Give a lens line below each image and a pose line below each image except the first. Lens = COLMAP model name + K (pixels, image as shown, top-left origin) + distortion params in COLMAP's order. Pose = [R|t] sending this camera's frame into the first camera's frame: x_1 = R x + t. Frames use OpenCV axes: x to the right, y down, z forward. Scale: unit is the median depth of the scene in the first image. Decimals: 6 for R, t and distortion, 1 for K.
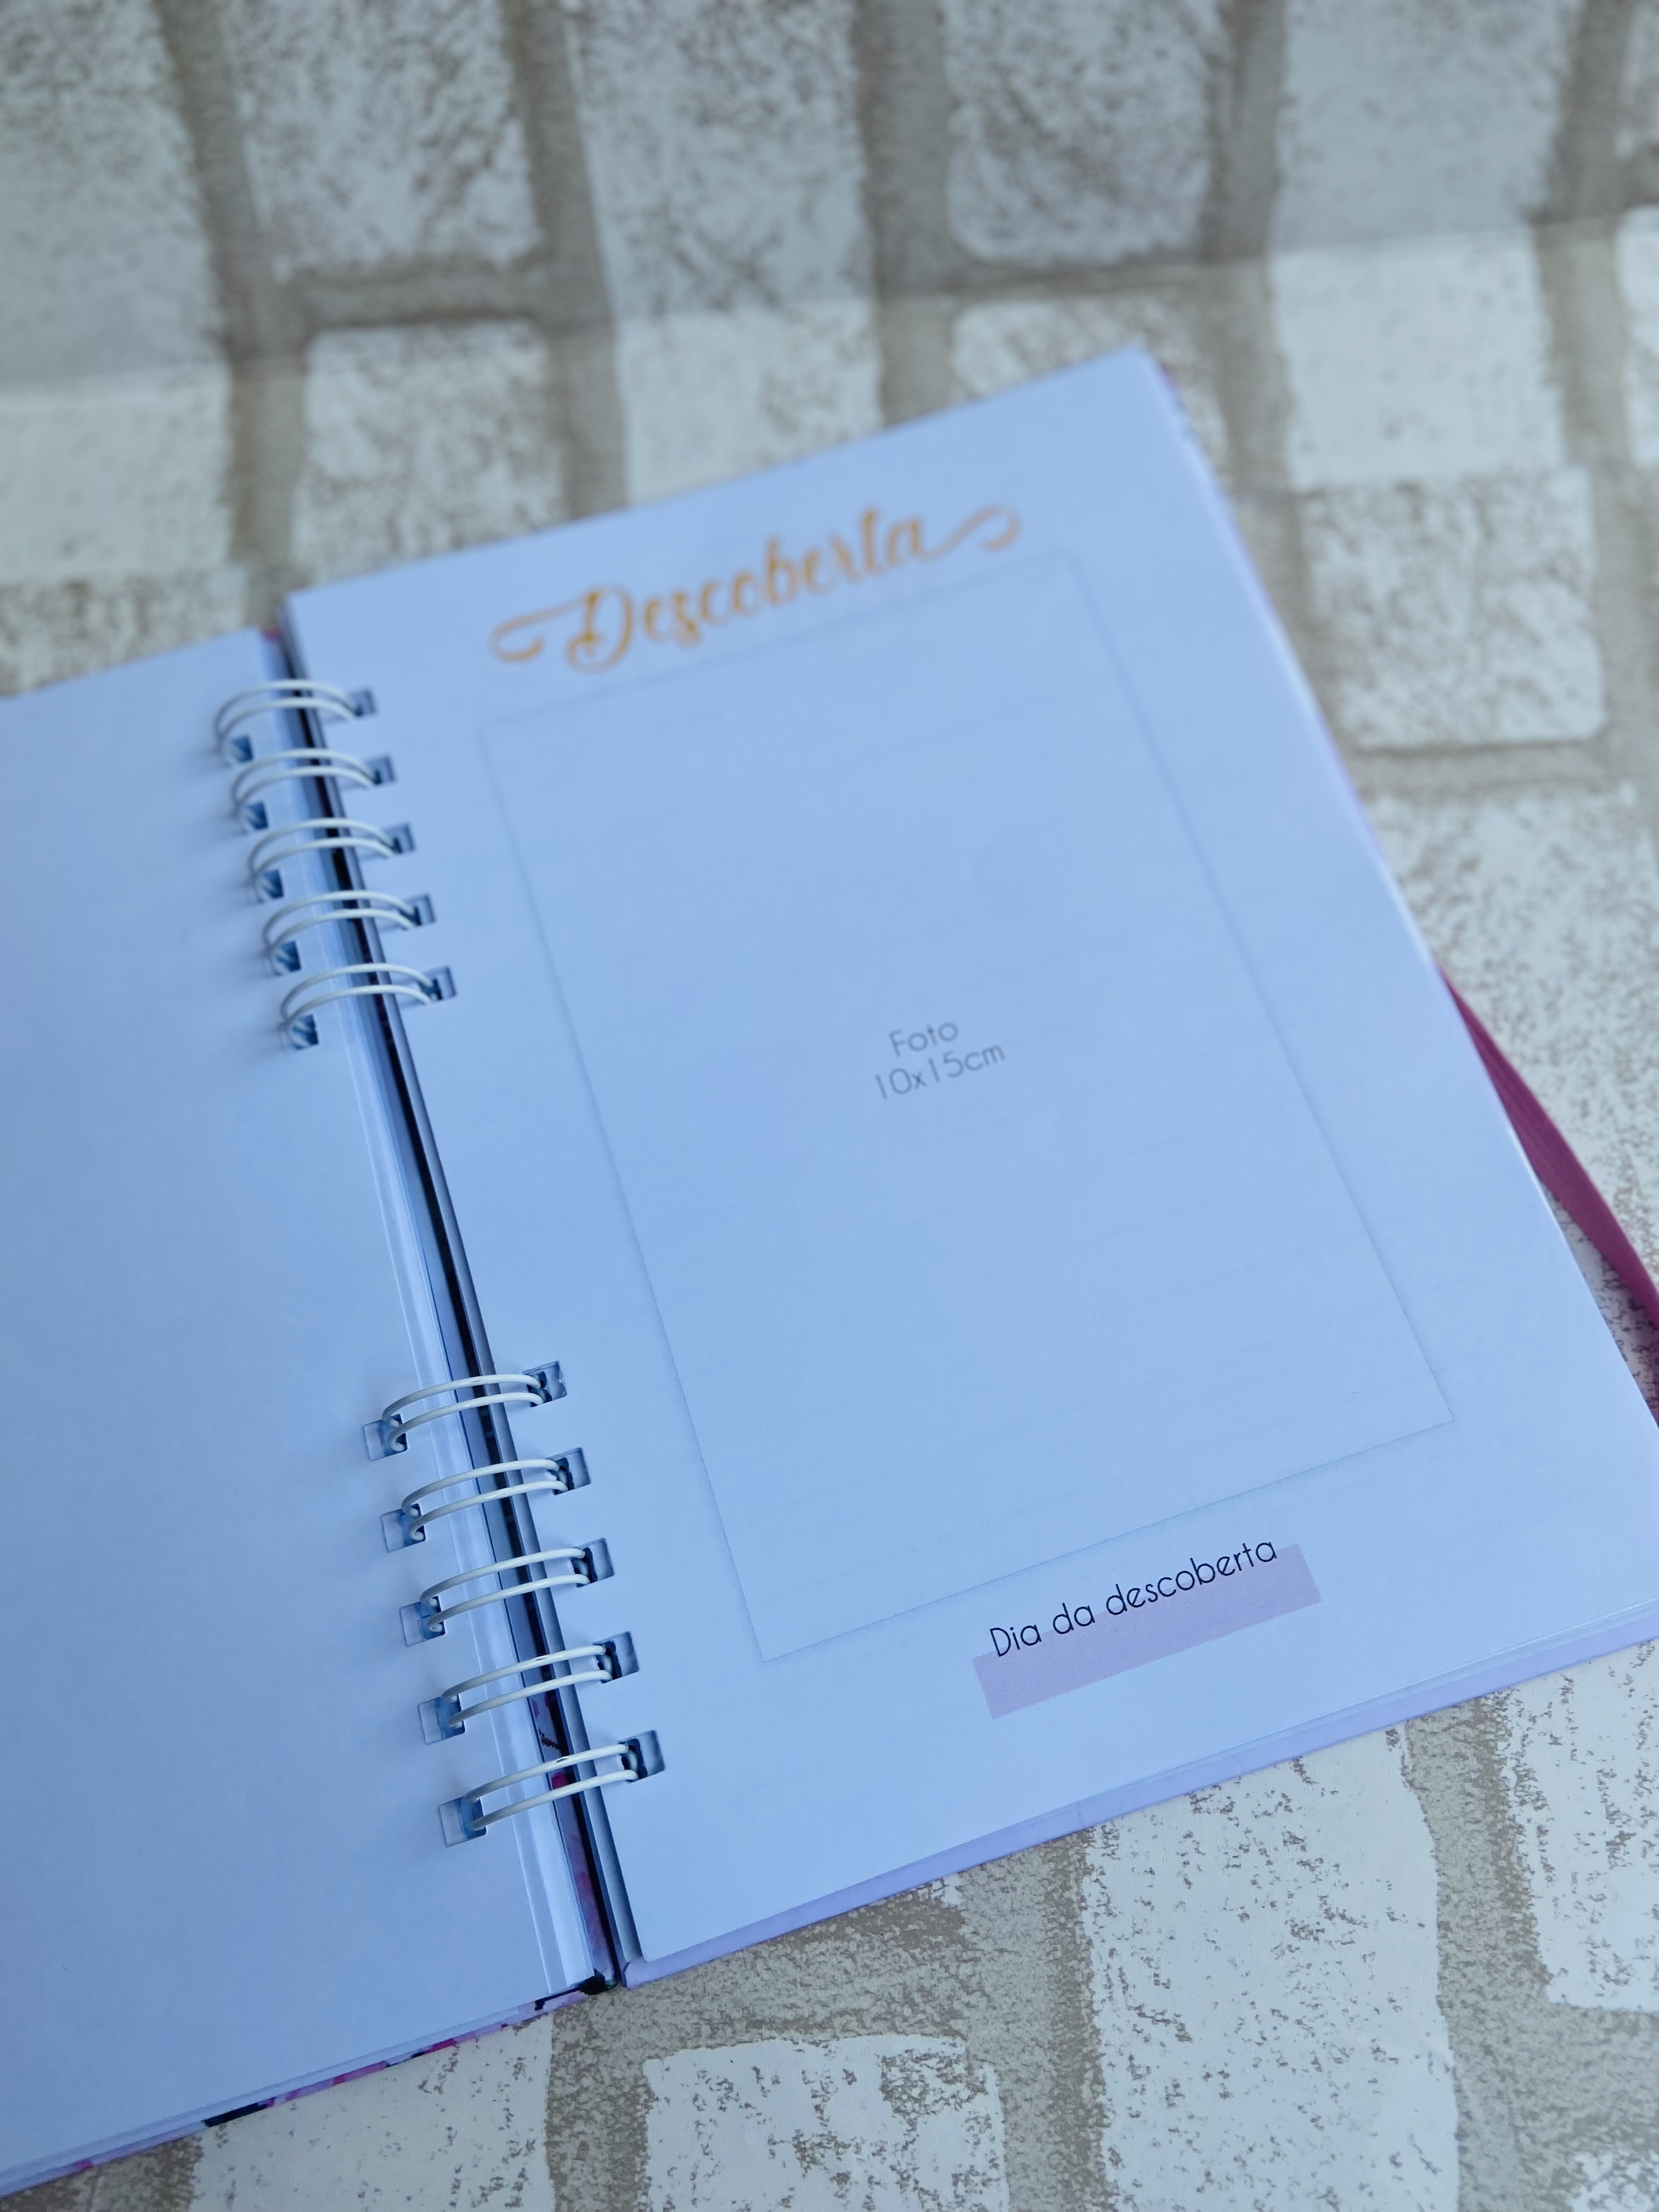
lens RADIAL K [[1714.7, 0, 843.5], [0, 1714.7, 1085.9], [0, 0, 1]] dist [0.130759, -0.192451]
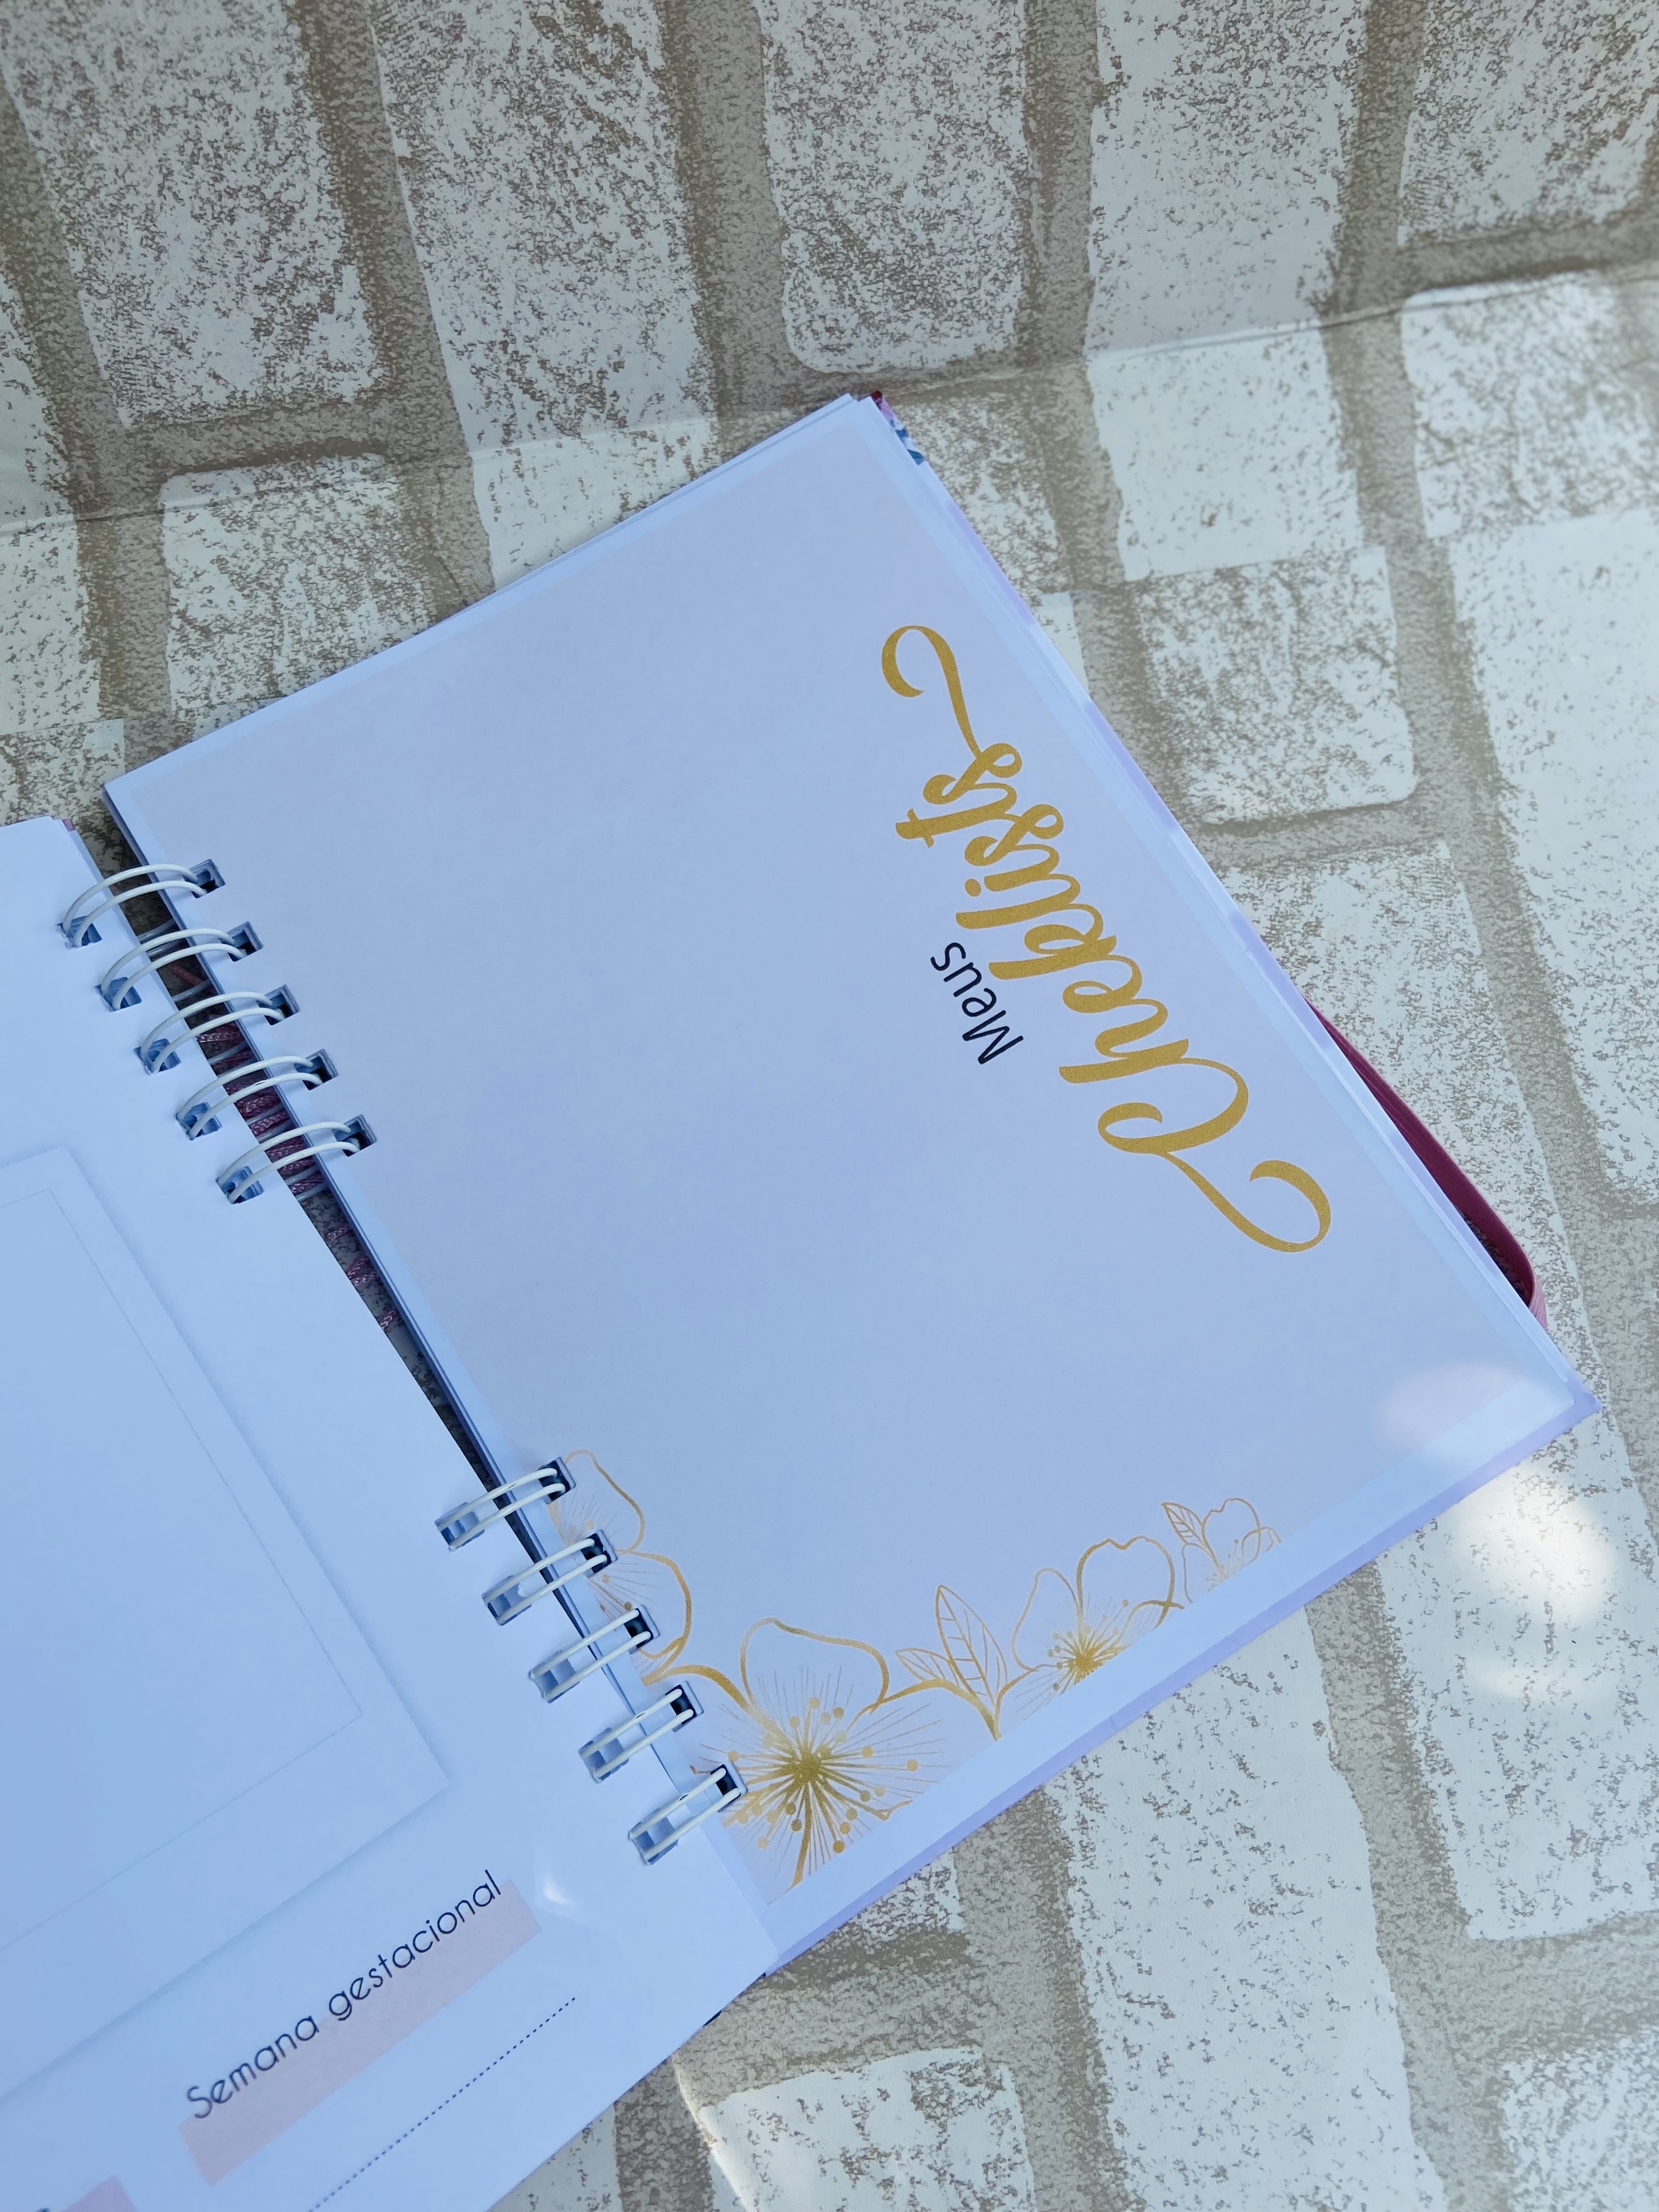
lens RADIAL K [[1714.7, 0, 838.0], [0, 1714.7, 1092.9], [0, 0, 1]] dist [0.130759, -0.192451]
pose [[0.989552, -0.096215, 0.107371, -0.078863], [0.089886, 0.994001, 0.062312, -0.137444], [-0.112723, -0.052010, 0.992264, -0.076056]]
